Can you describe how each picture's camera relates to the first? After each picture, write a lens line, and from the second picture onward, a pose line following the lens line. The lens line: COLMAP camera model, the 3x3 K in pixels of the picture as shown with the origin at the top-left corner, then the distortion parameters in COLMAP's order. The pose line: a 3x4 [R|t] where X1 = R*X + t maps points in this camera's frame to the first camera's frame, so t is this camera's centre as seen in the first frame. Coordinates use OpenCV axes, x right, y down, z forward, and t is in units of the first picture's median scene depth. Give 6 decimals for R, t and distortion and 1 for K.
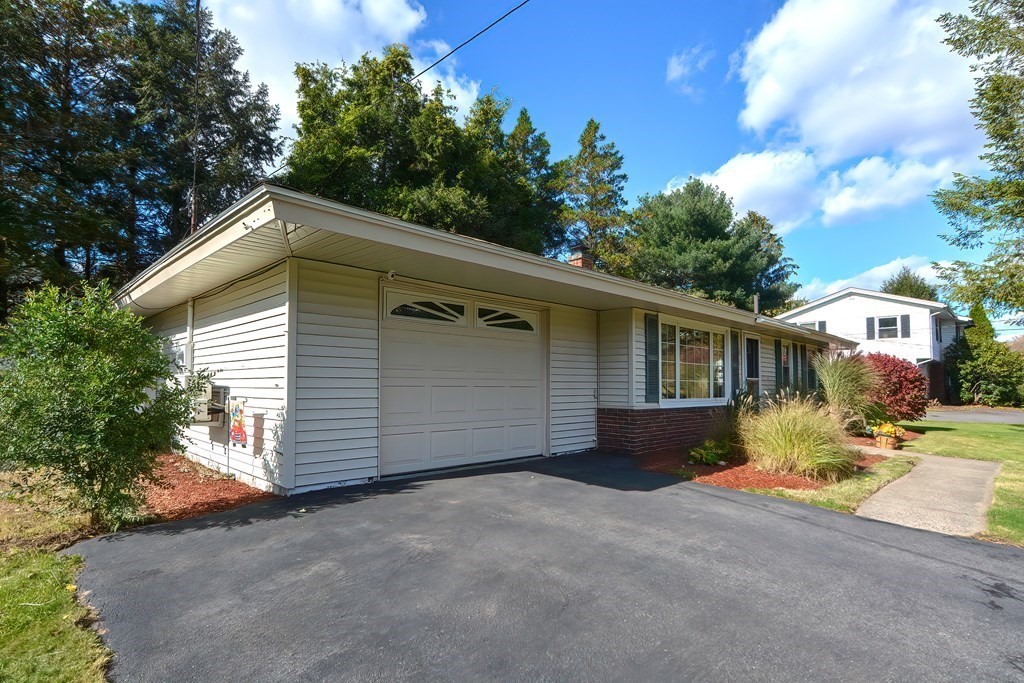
lens RADIAL K [[494.4, 0, 502.8], [0, 494.4, 345.3], [0, 0, 1]] dist [-0.016193, 0.001420]
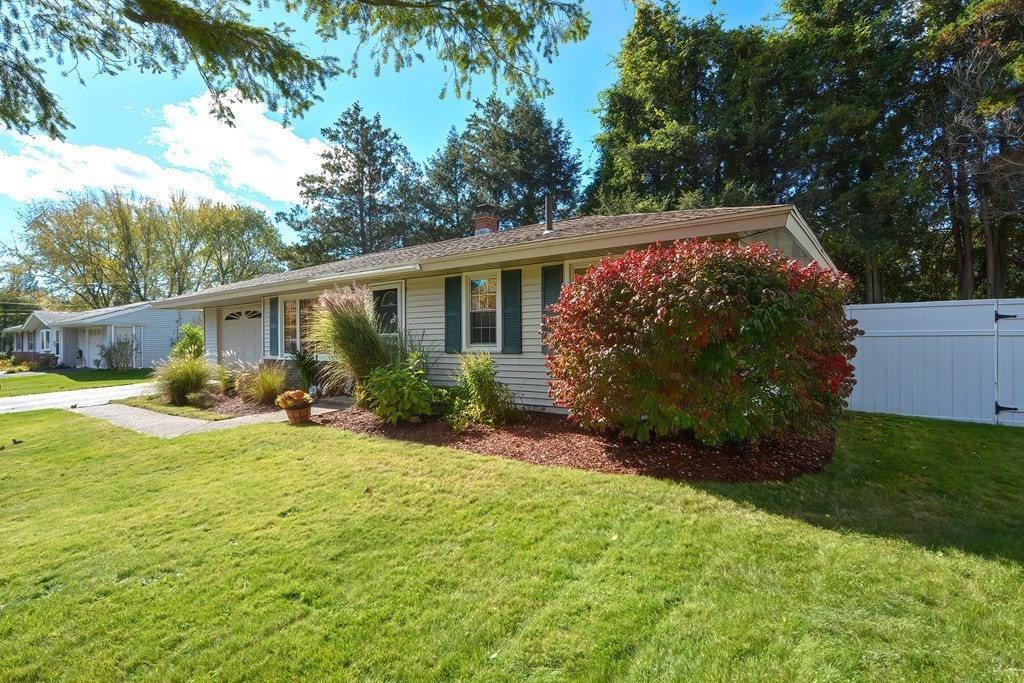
lens RADIAL K [[494.4, 0, 502.8], [0, 494.4, 345.3], [0, 0, 1]] dist [-0.016193, 0.001420]
pose [[0.111972, 0.001541, -0.993710, 1.951814], [0.080578, 0.996692, 0.010625, 0.128471], [0.990439, -0.081261, 0.111477, 1.573611]]
